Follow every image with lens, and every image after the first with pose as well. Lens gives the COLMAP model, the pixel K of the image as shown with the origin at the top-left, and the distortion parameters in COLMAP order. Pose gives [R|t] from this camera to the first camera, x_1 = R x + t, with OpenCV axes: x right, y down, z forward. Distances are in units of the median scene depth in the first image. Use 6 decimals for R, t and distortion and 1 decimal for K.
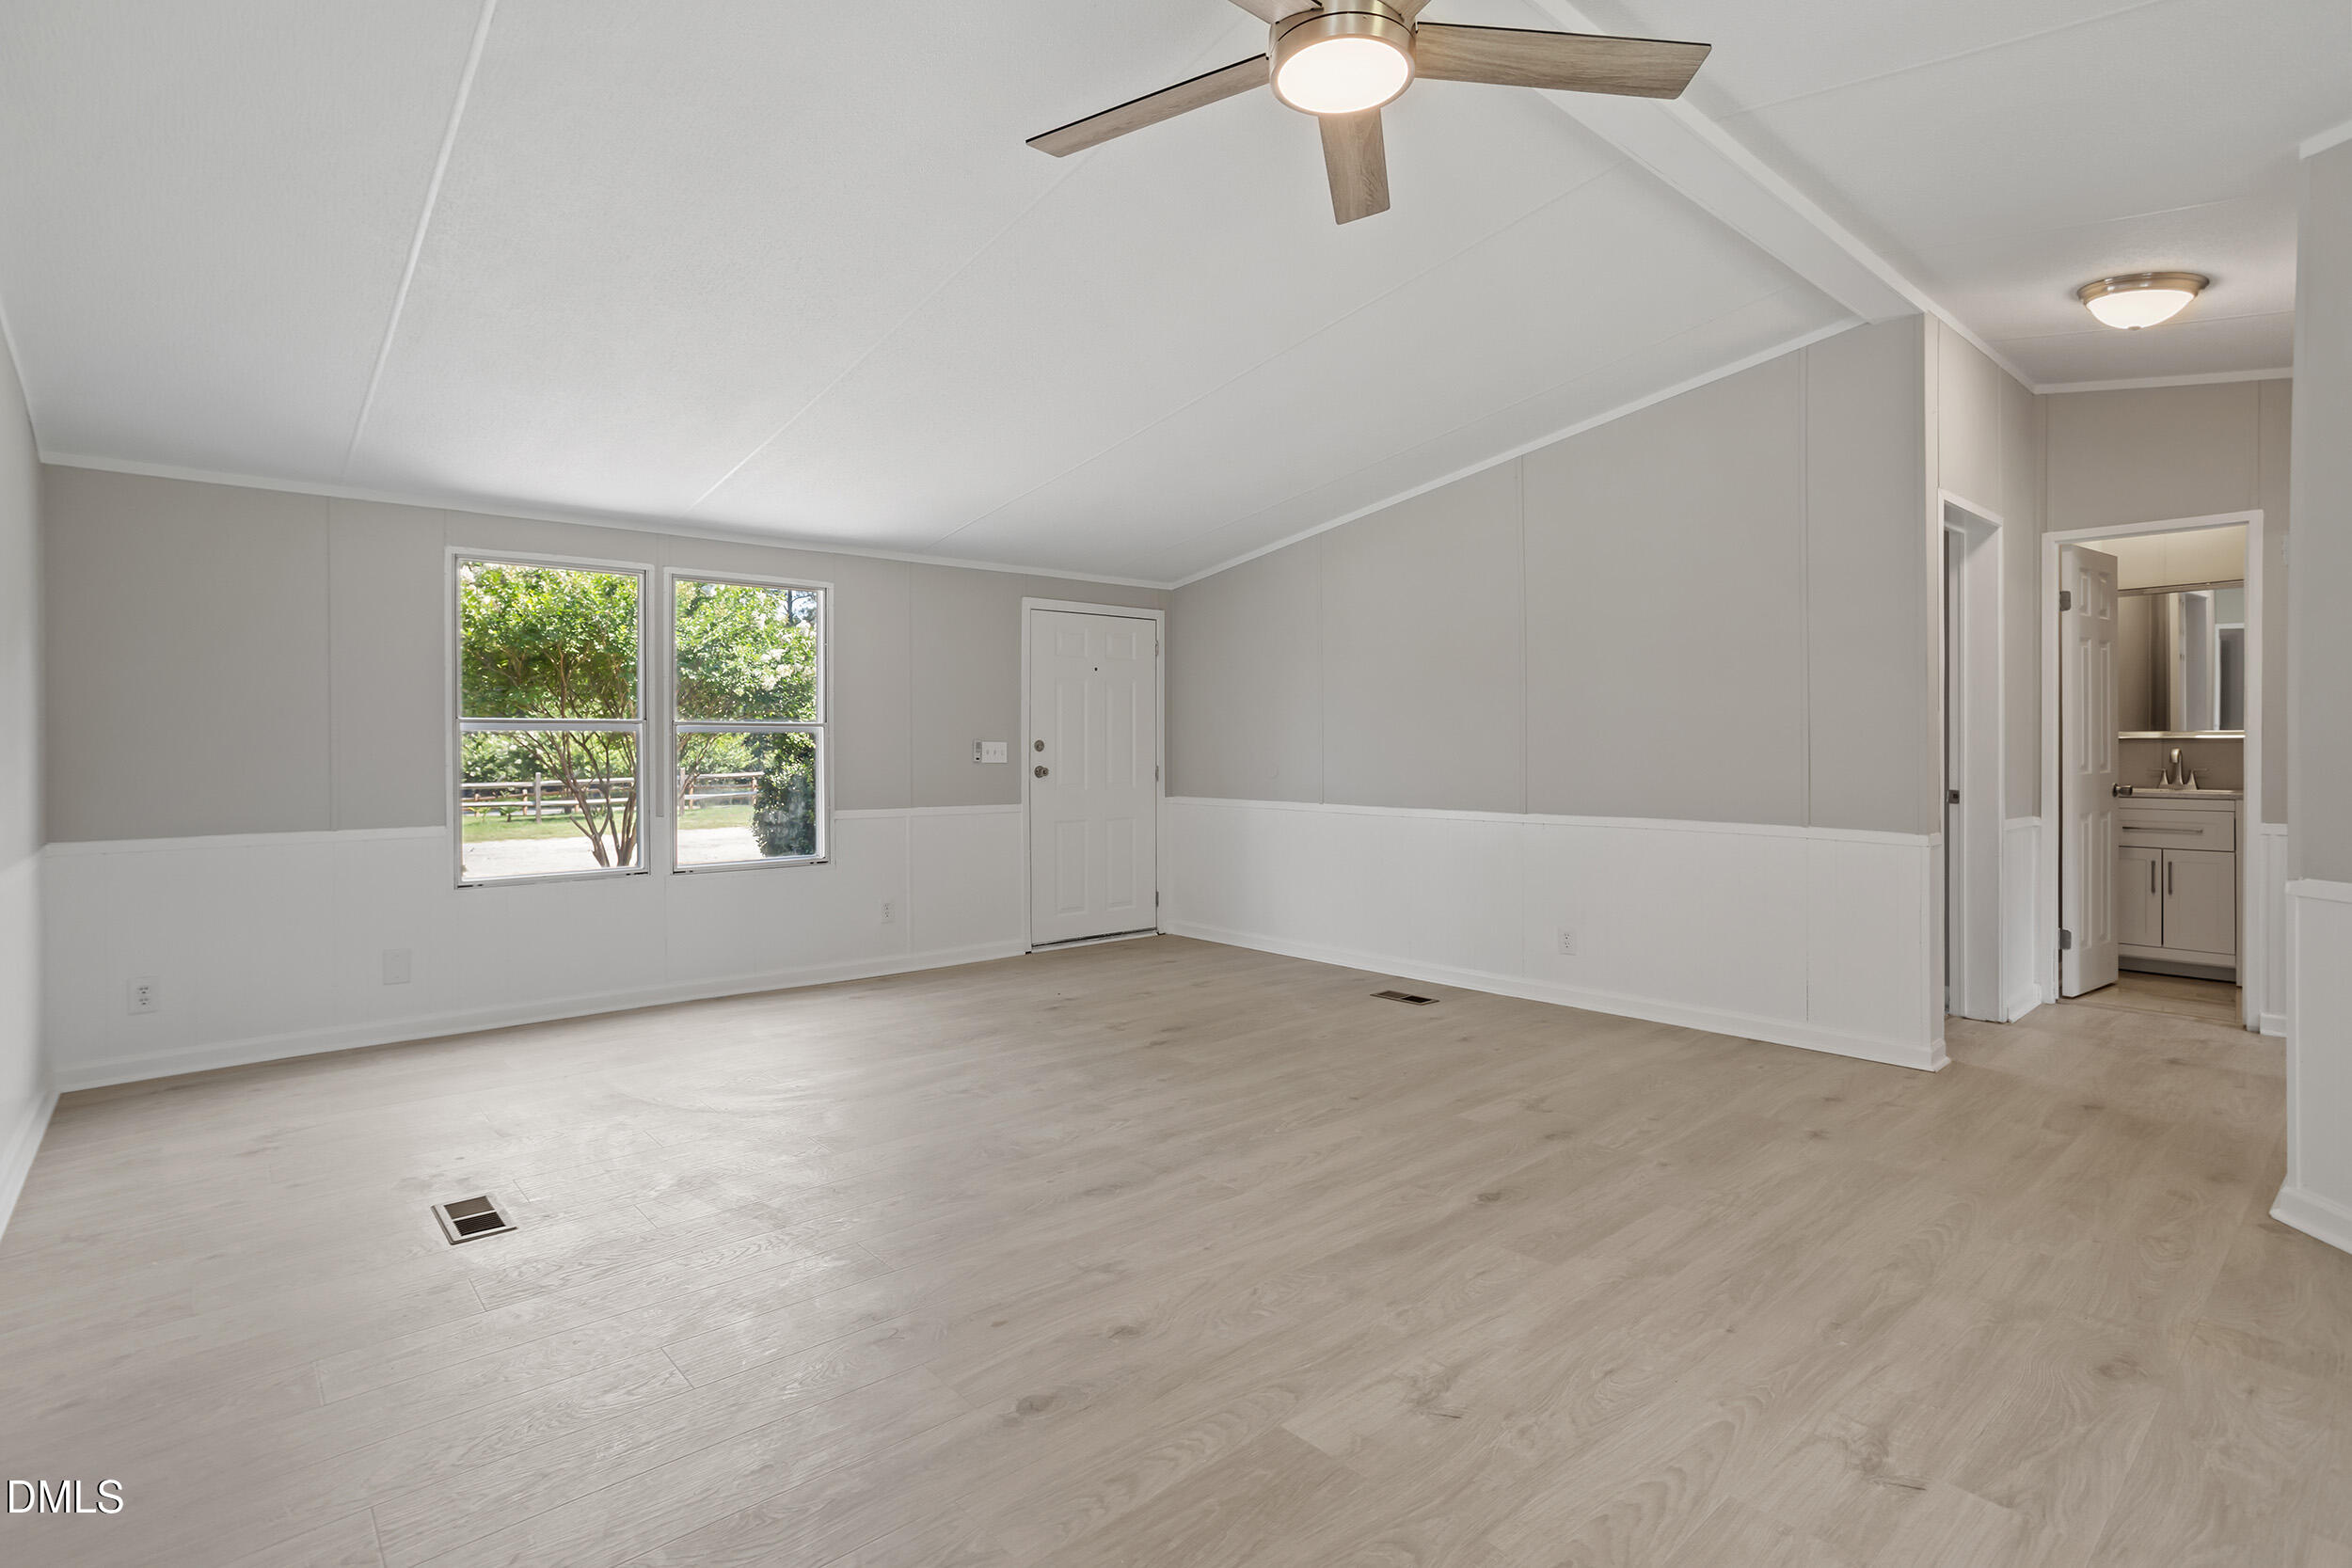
lens RADIAL K [[1165.6, 0, 1167.9], [0, 1165.6, 731.1], [0, 0, 1]] dist [-0.050423, 0.027949]
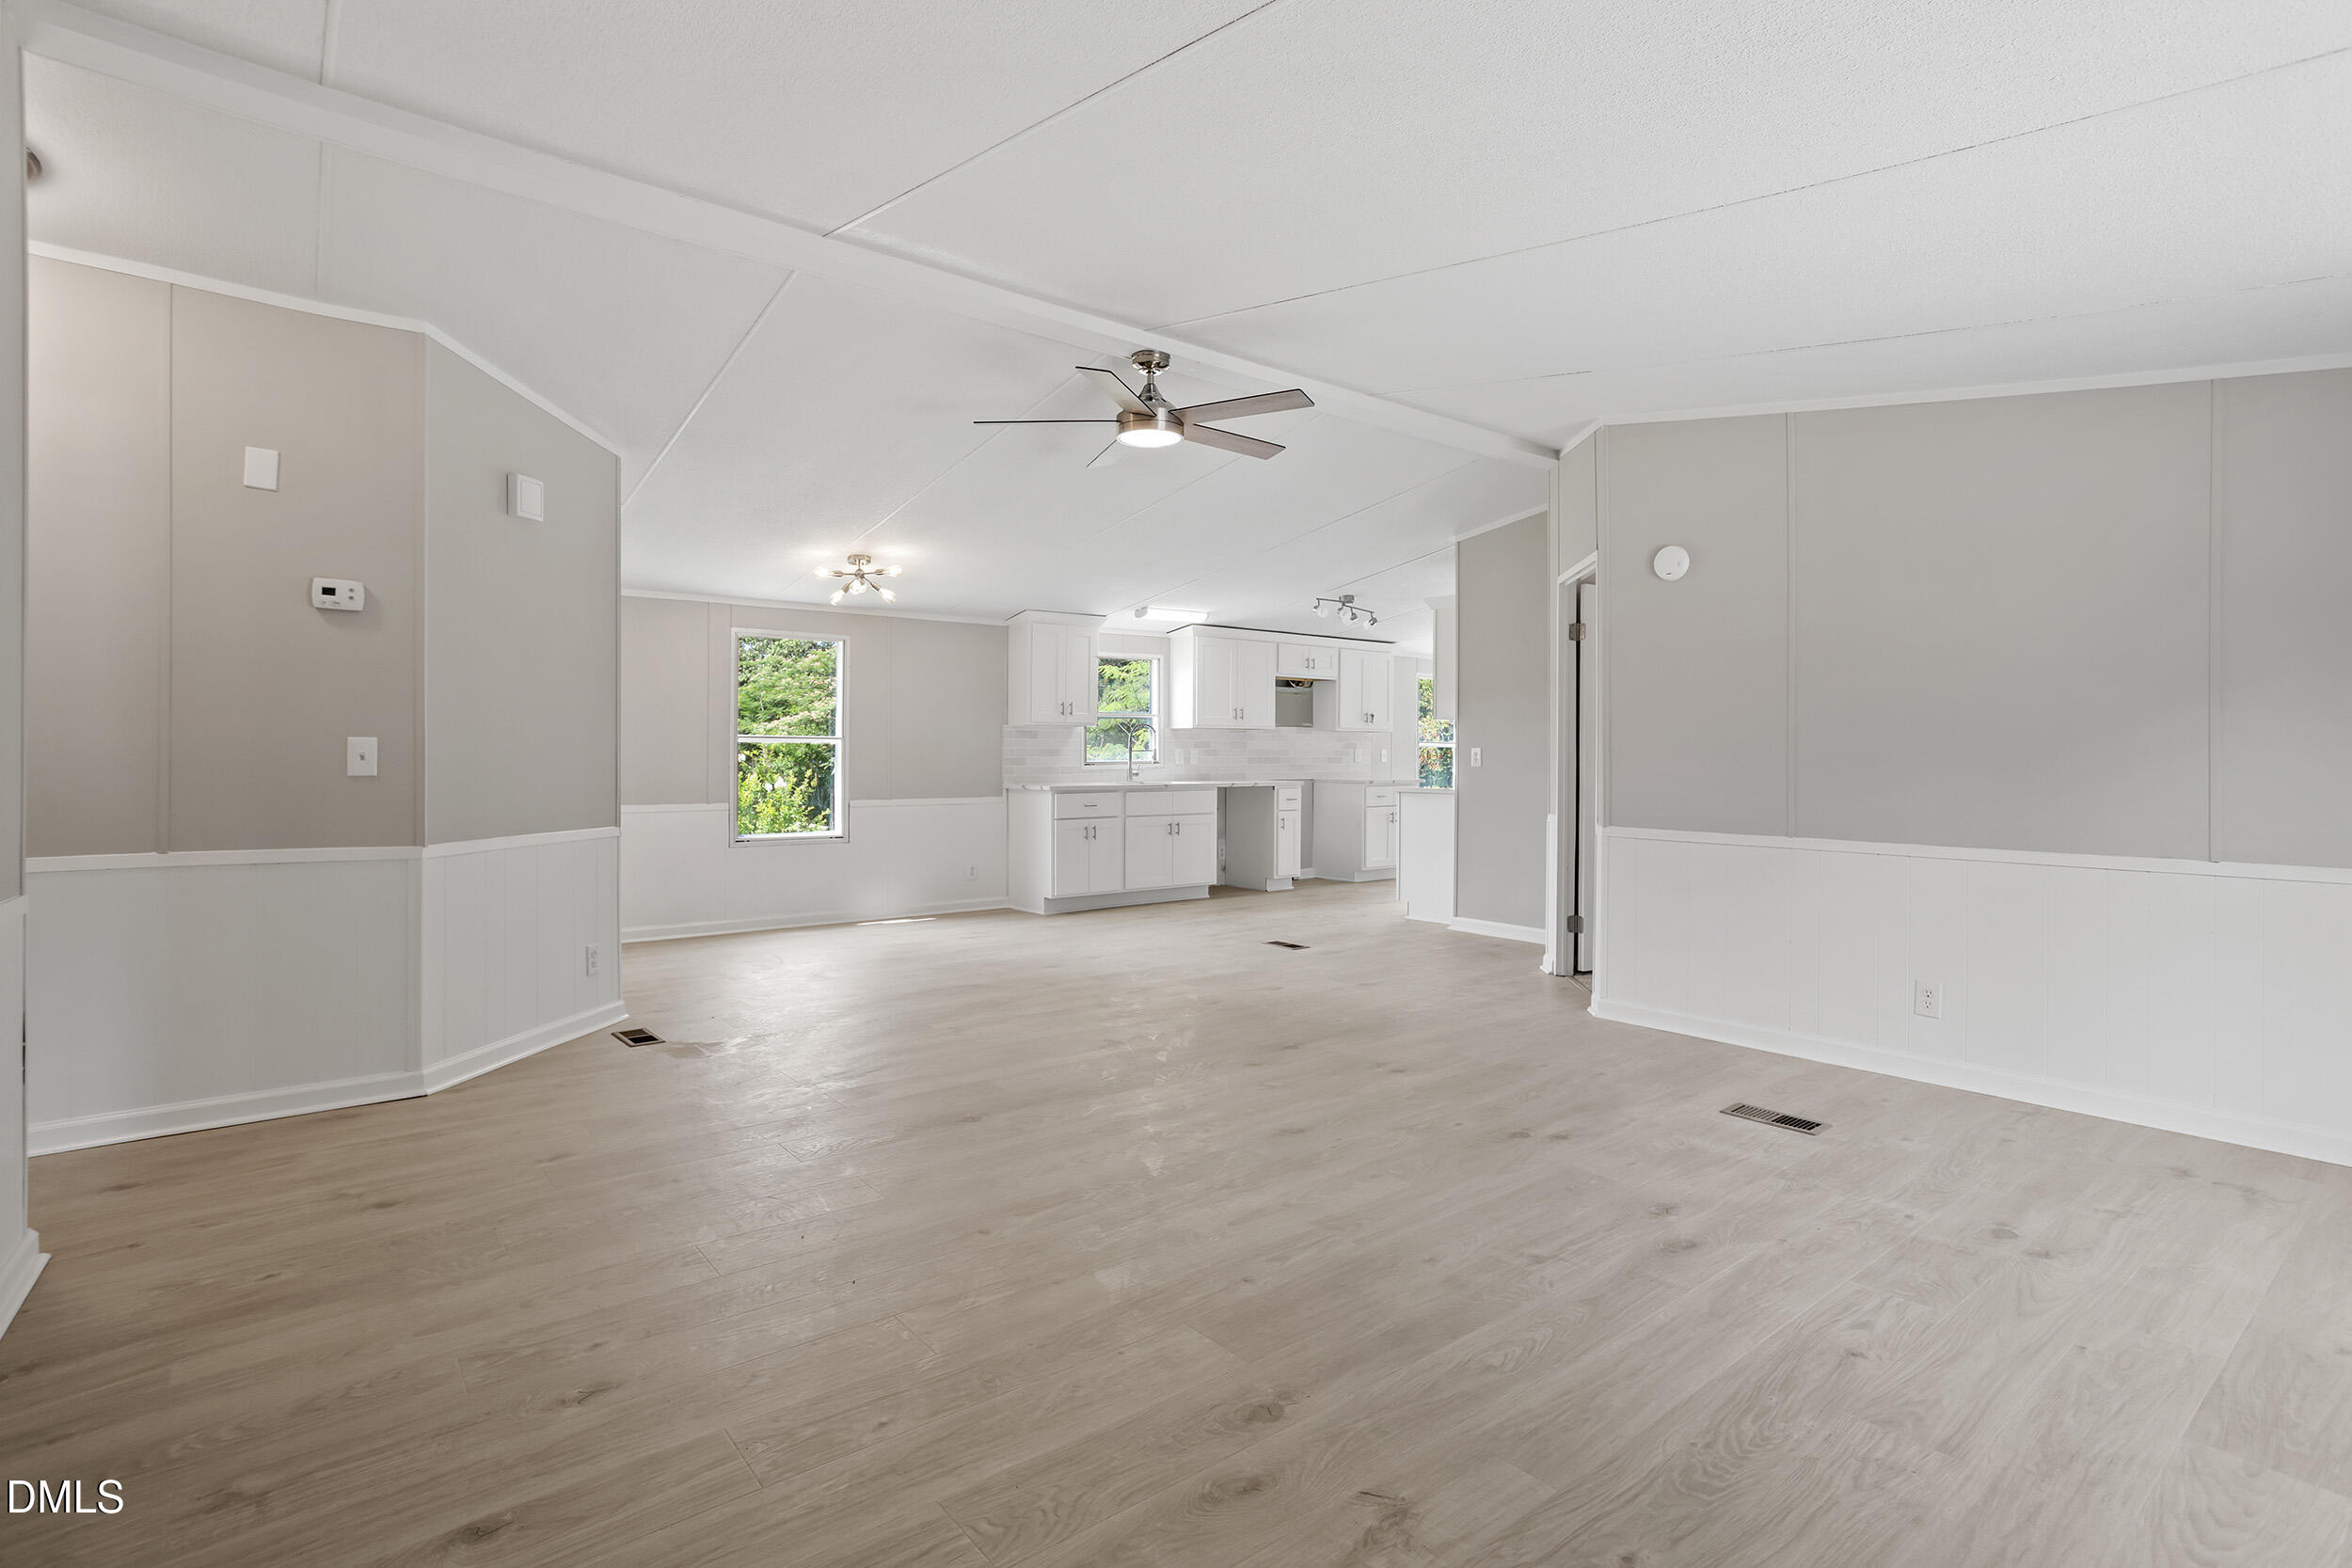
lens RADIAL K [[1120.4, 0, 1135.7], [0, 1120.4, 760.2], [0, 0, 1]] dist [-0.042990, 0.024241]
pose [[-0.997275, 0.000008, 0.073771, 0.014736], [-0.000286, 0.999992, -0.003971, 0.023908], [-0.073770, -0.003982, -0.997267, 1.934290]]
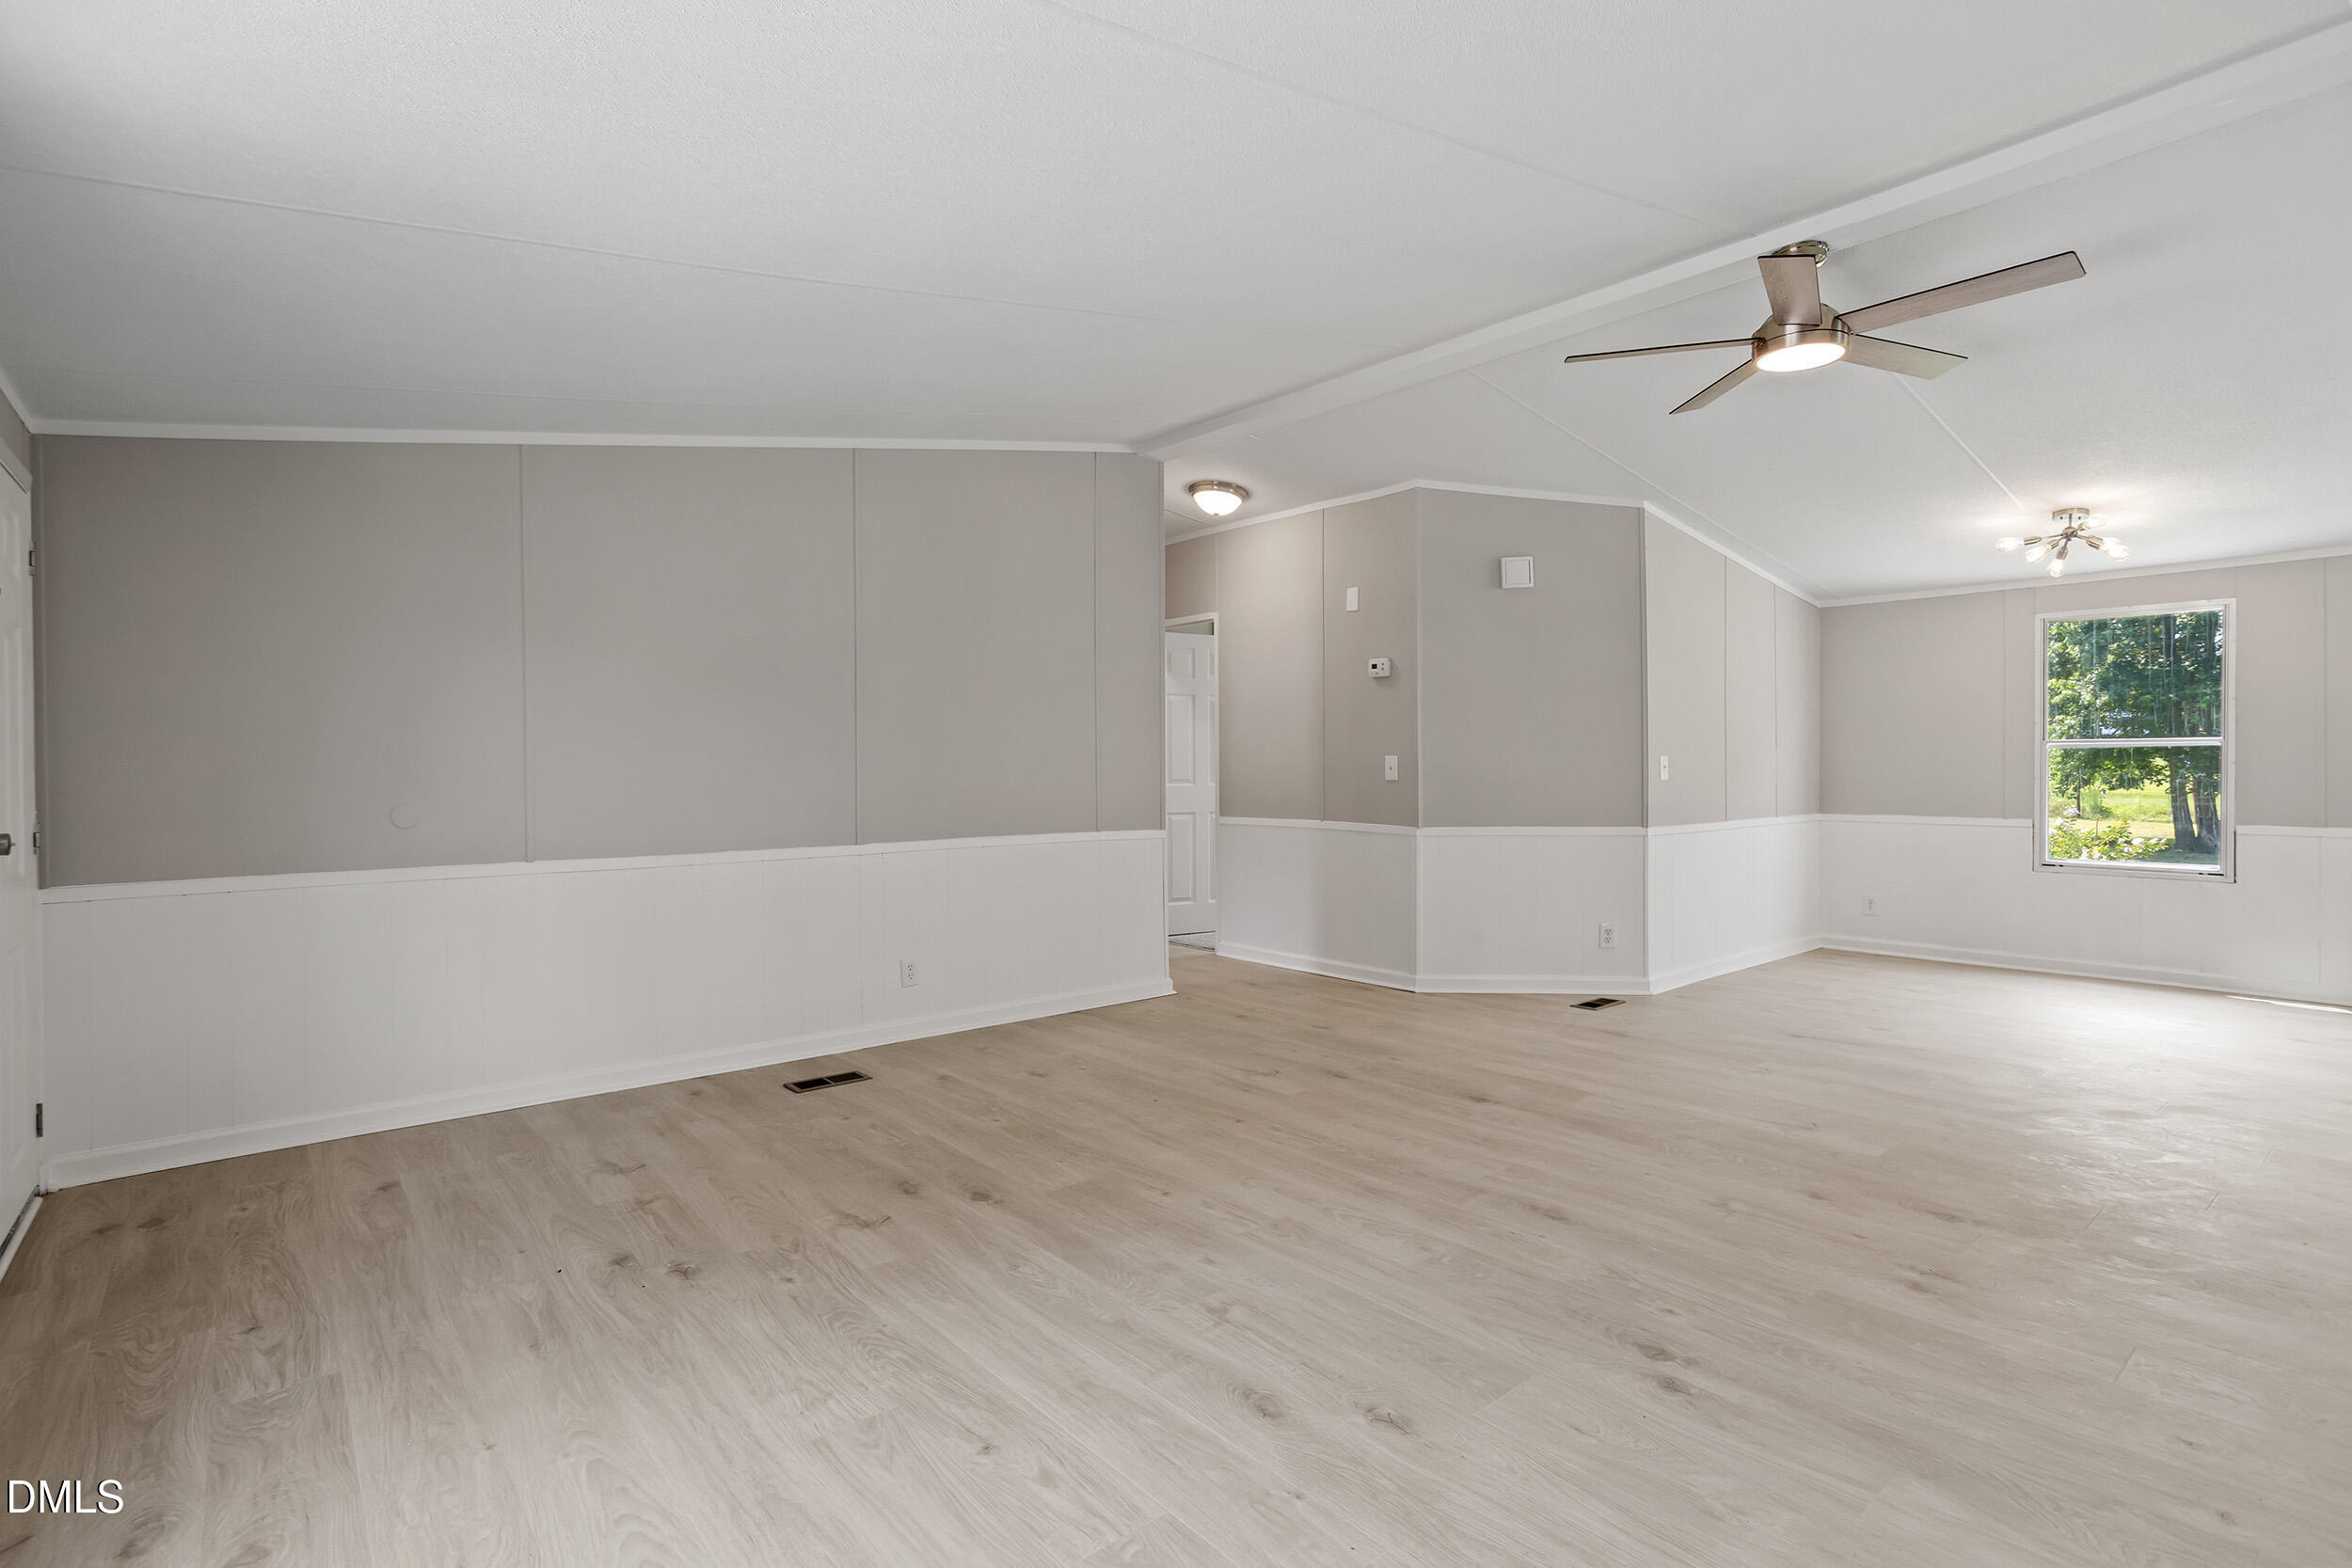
lens RADIAL K [[1122.0, 0, 1218.5], [0, 1122.0, 762.6], [0, 0, 1]] dist [-0.048483, 0.030192]
pose [[0.002802, 0.005344, 0.999982, -0.907184], [-0.001561, 0.999985, -0.005340, 0.017623], [-0.999995, -0.001546, 0.002810, 1.158321]]
